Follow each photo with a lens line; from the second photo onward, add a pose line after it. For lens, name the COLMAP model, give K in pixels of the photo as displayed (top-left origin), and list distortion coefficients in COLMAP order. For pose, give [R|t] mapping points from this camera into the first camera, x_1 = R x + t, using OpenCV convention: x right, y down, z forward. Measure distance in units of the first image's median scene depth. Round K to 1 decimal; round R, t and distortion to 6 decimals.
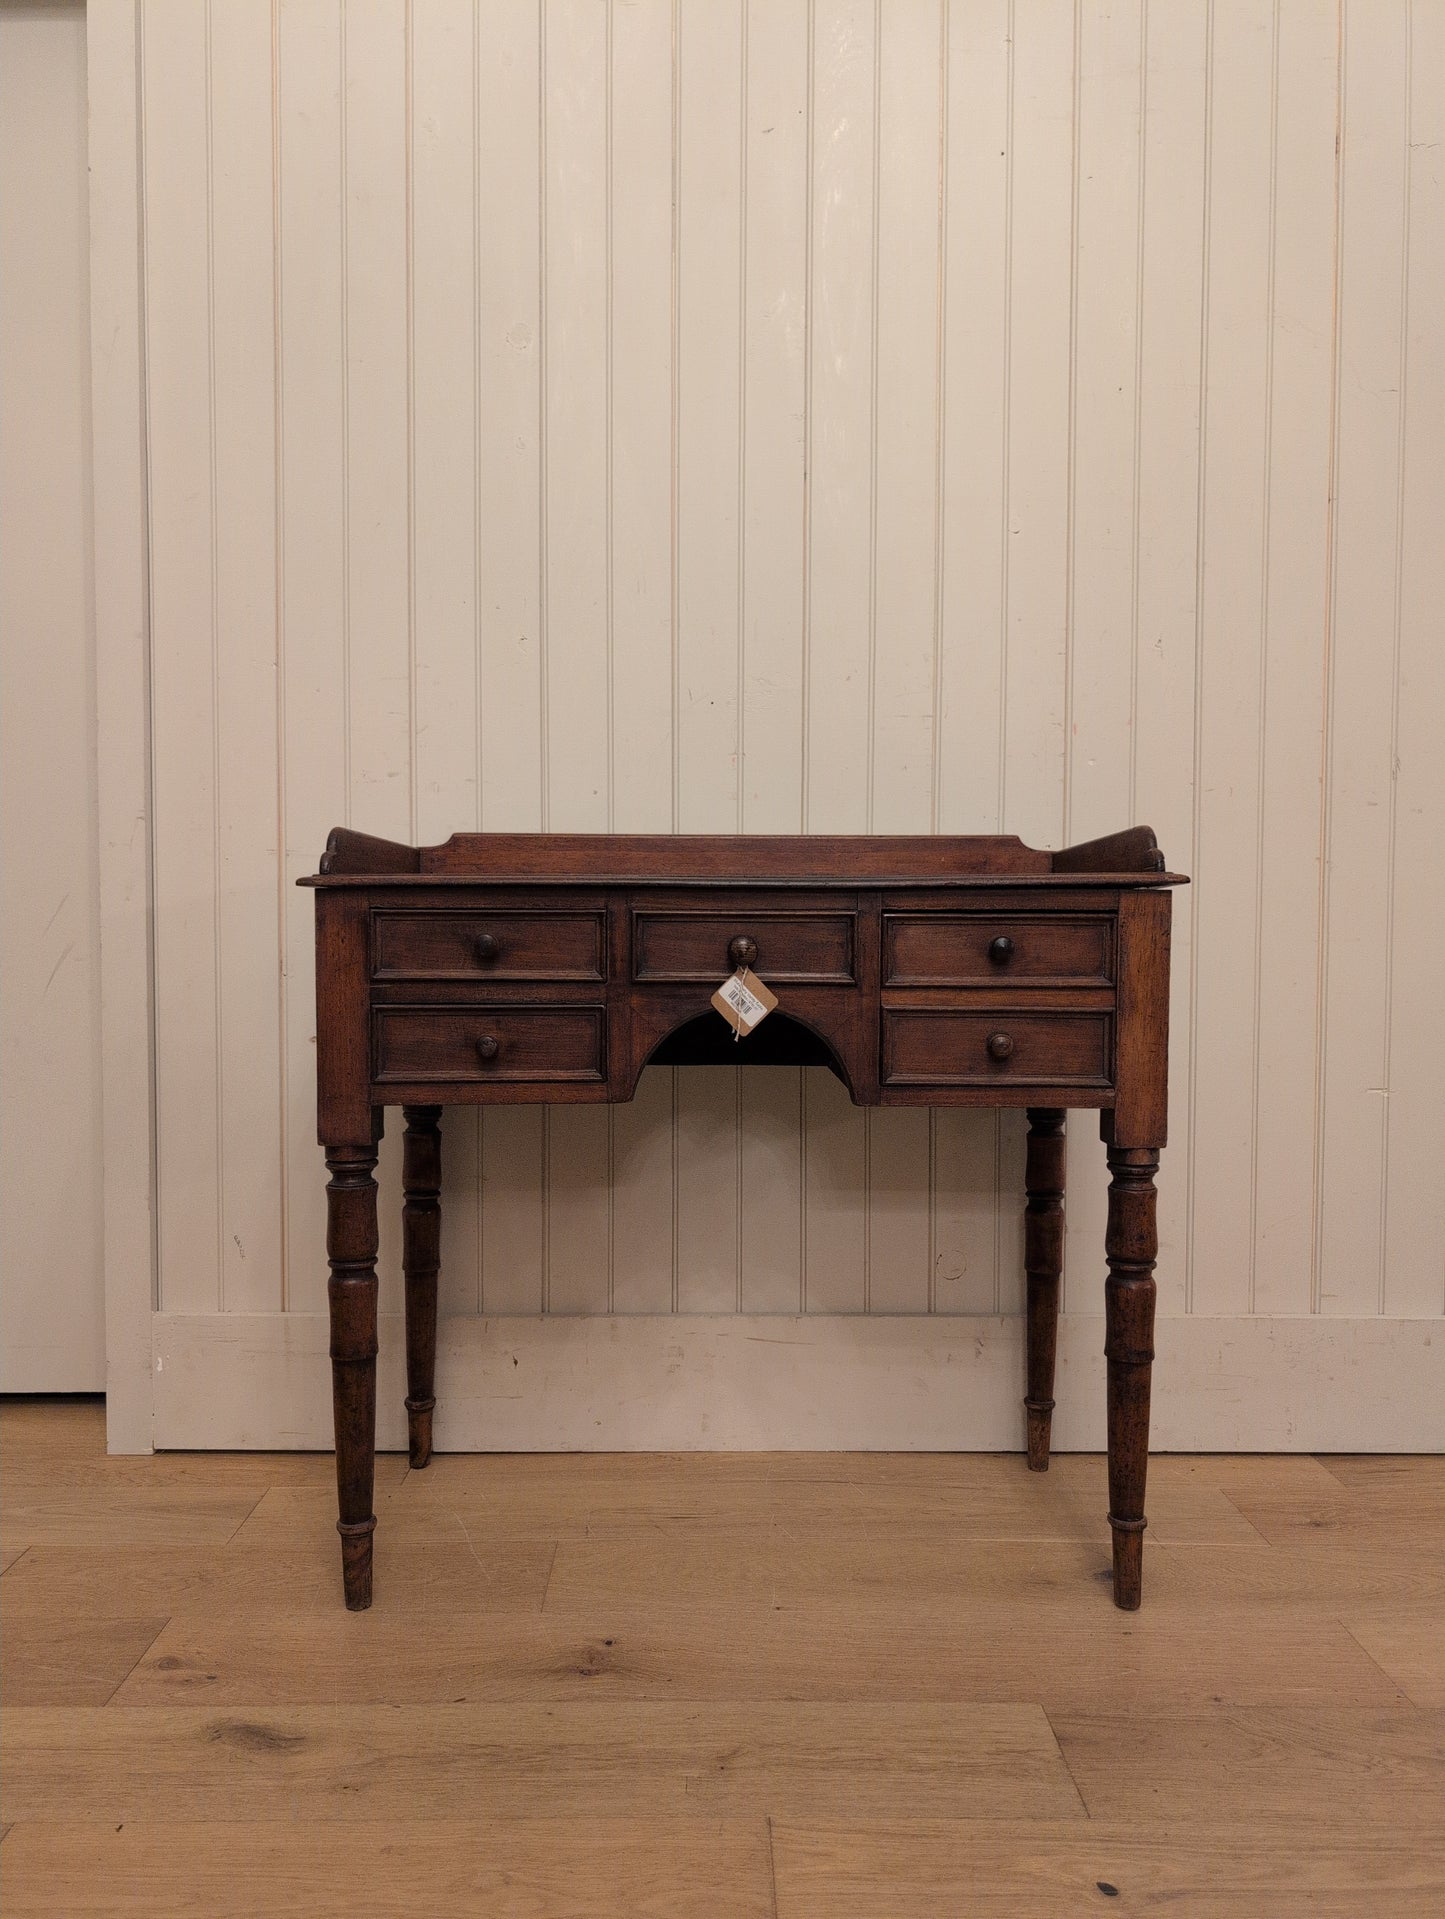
lens RADIAL K [[1396.6, 0, 715.7], [0, 1396.6, 961.0], [0, 0, 1]] dist [0.006498, -0.014487]
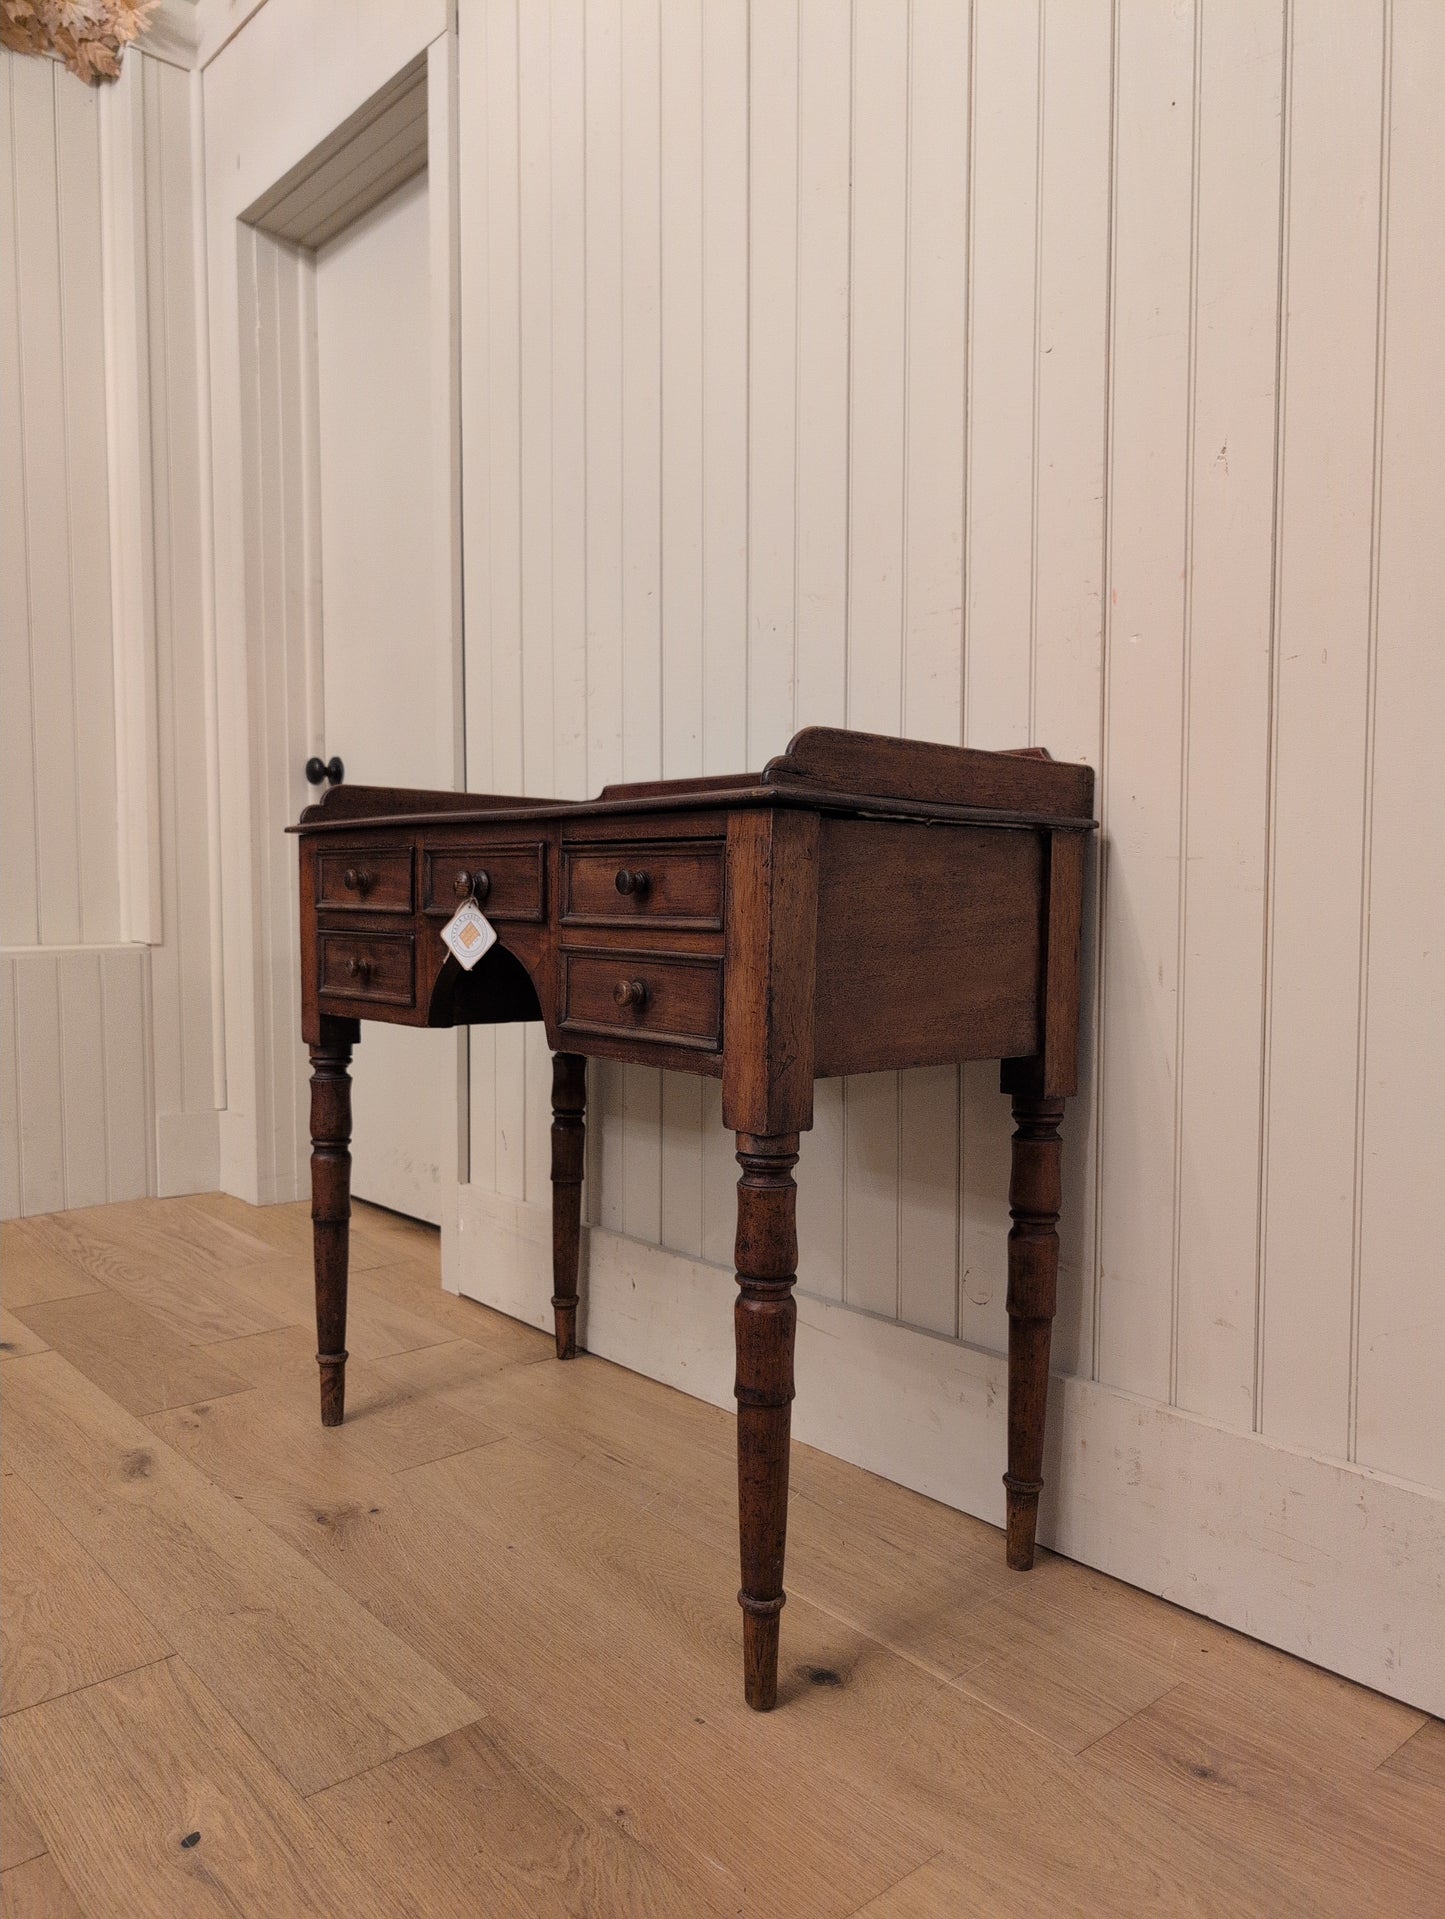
lens RADIAL K [[1396.6, 0, 714.0], [0, 1396.6, 969.6], [0, 0, 1]] dist [0.006498, -0.014487]
pose [[0.650728, 0.045922, -0.757921, 0.892820], [-0.028443, 0.998943, 0.036105, 0.011986], [0.758778, -0.001937, 0.651346, 0.471228]]
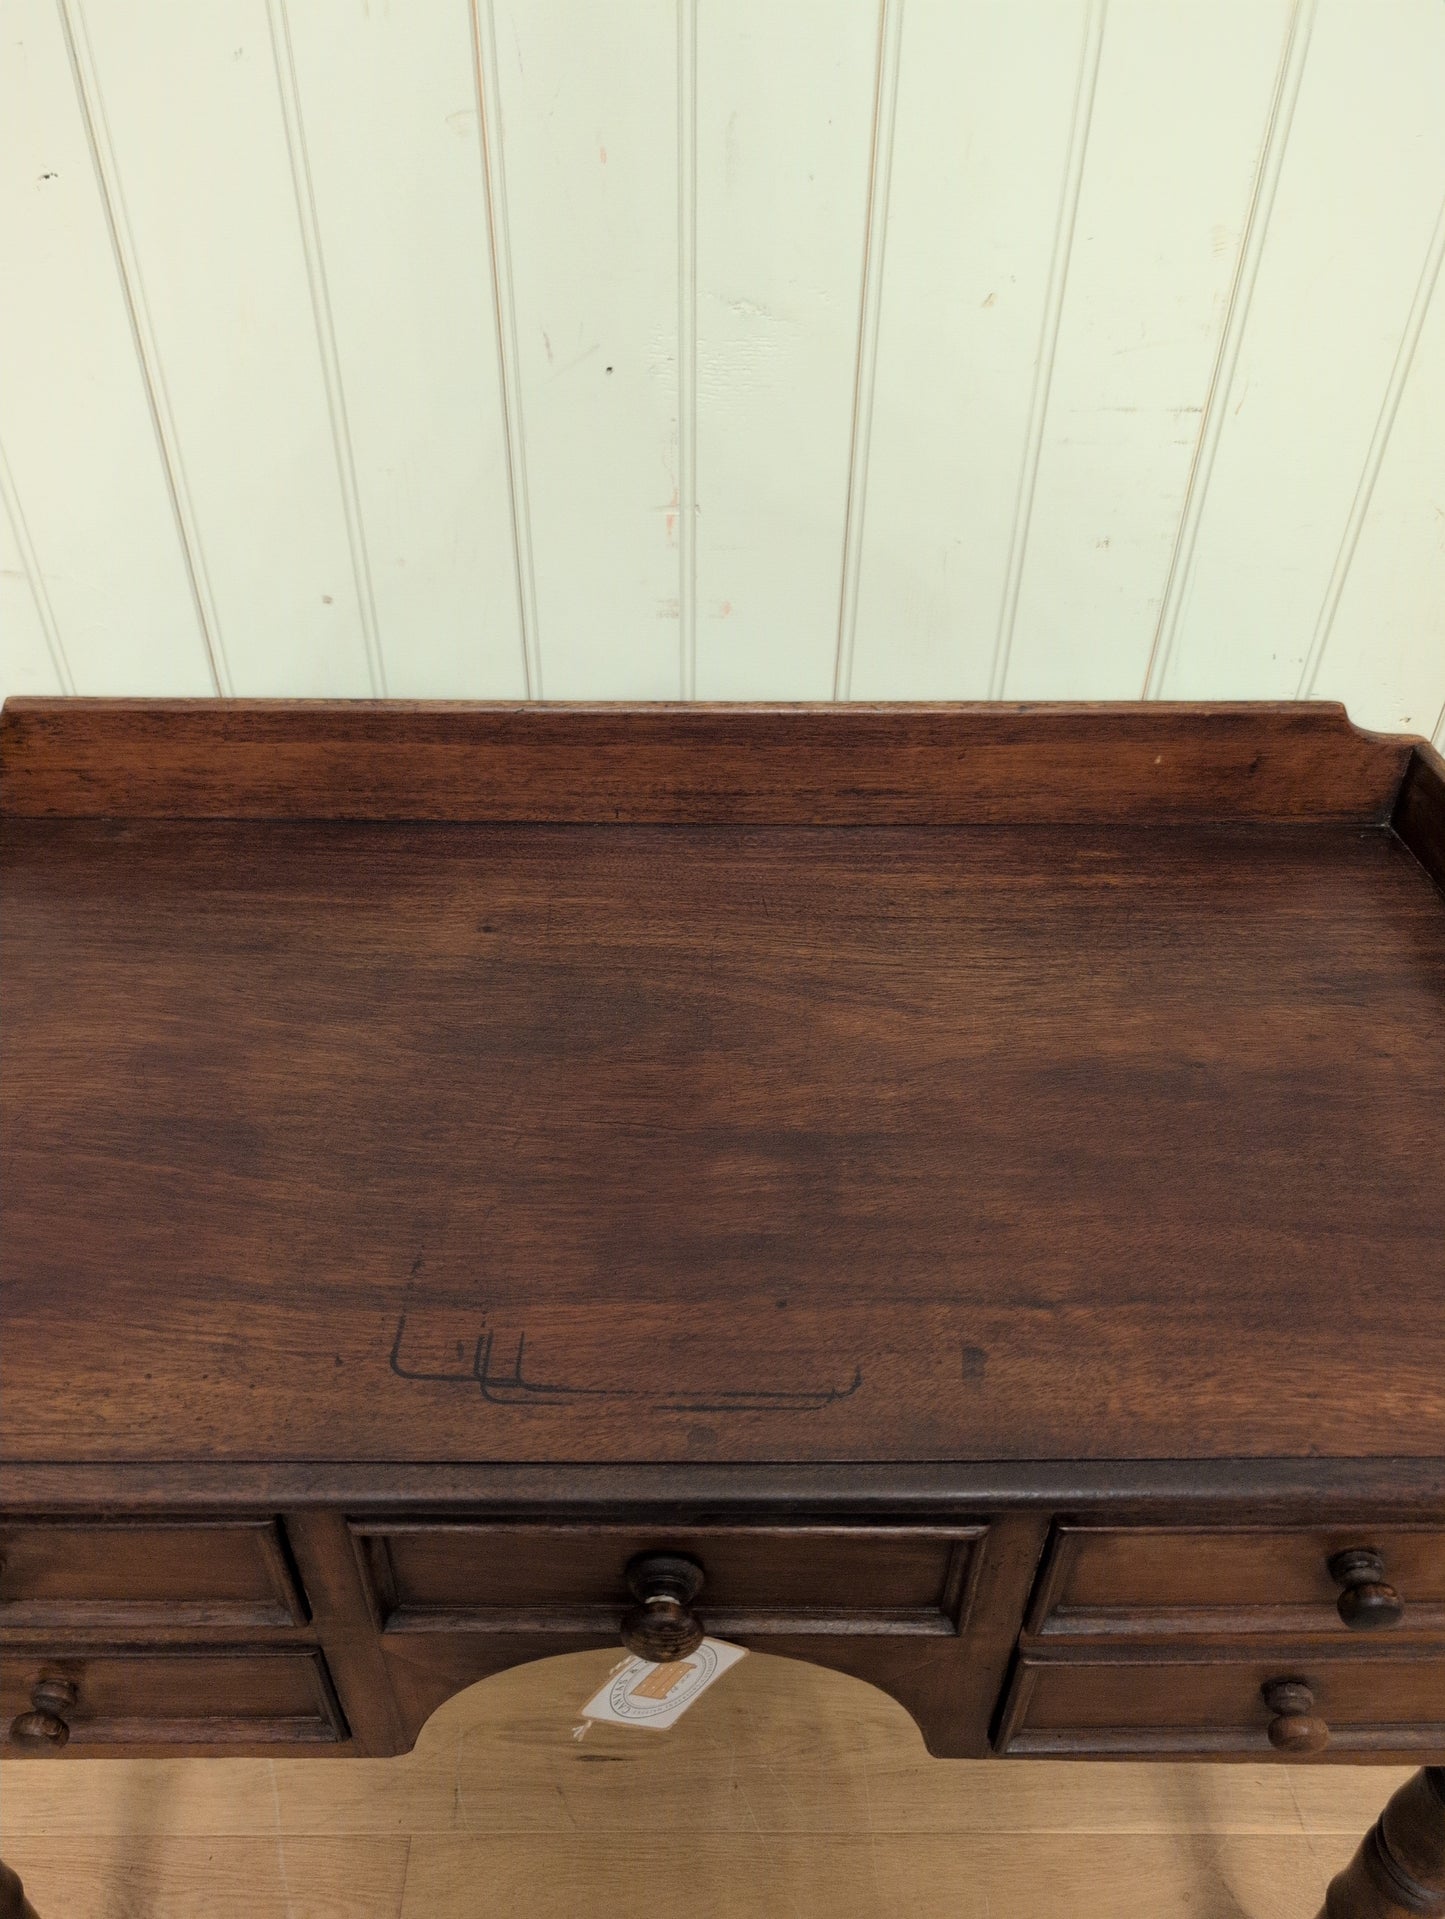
lens RADIAL K [[1396.6, 0, 701.4], [0, 1396.6, 977.9], [0, 0, 1]] dist [0.006498, -0.014487]
pose [[0.999995, 0.003052, -0.000048, 0.028726], [-0.002434, 0.806802, 0.590817, -0.353938], [0.001842, -0.590814, 0.806806, 0.793109]]
